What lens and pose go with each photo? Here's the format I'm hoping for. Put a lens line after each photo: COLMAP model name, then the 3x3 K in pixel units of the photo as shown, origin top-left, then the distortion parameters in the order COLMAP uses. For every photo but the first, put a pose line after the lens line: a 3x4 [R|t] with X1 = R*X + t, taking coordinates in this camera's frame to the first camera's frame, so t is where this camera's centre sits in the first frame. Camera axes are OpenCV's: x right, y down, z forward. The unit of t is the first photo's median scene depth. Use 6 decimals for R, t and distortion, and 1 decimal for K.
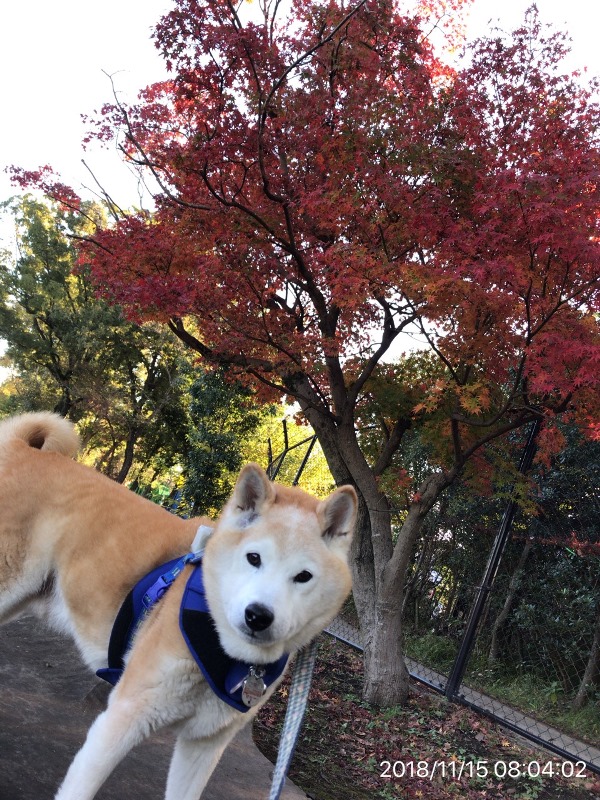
lens RADIAL K [[834.3, 0, 300.0], [0, 834.3, 400.0], [0, 0, 1]] dist [0.417716, -0.268729]
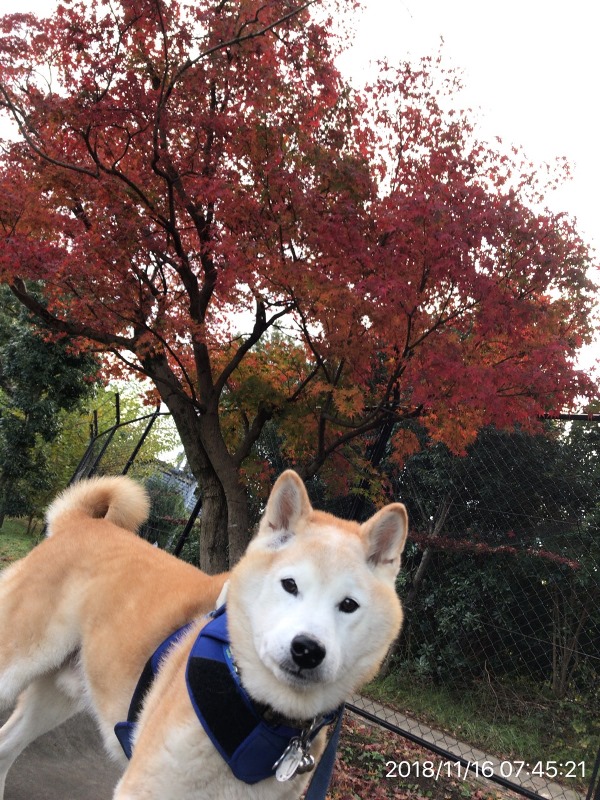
lens RADIAL K [[834.3, 0, 300.0], [0, 834.3, 400.0], [0, 0, 1]] dist [0.417716, -0.268729]
pose [[0.956816, 0.064927, 0.283351, -0.152583], [-0.082727, 0.995251, 0.051299, -0.055528], [-0.278674, -0.072524, 0.957643, 0.033737]]
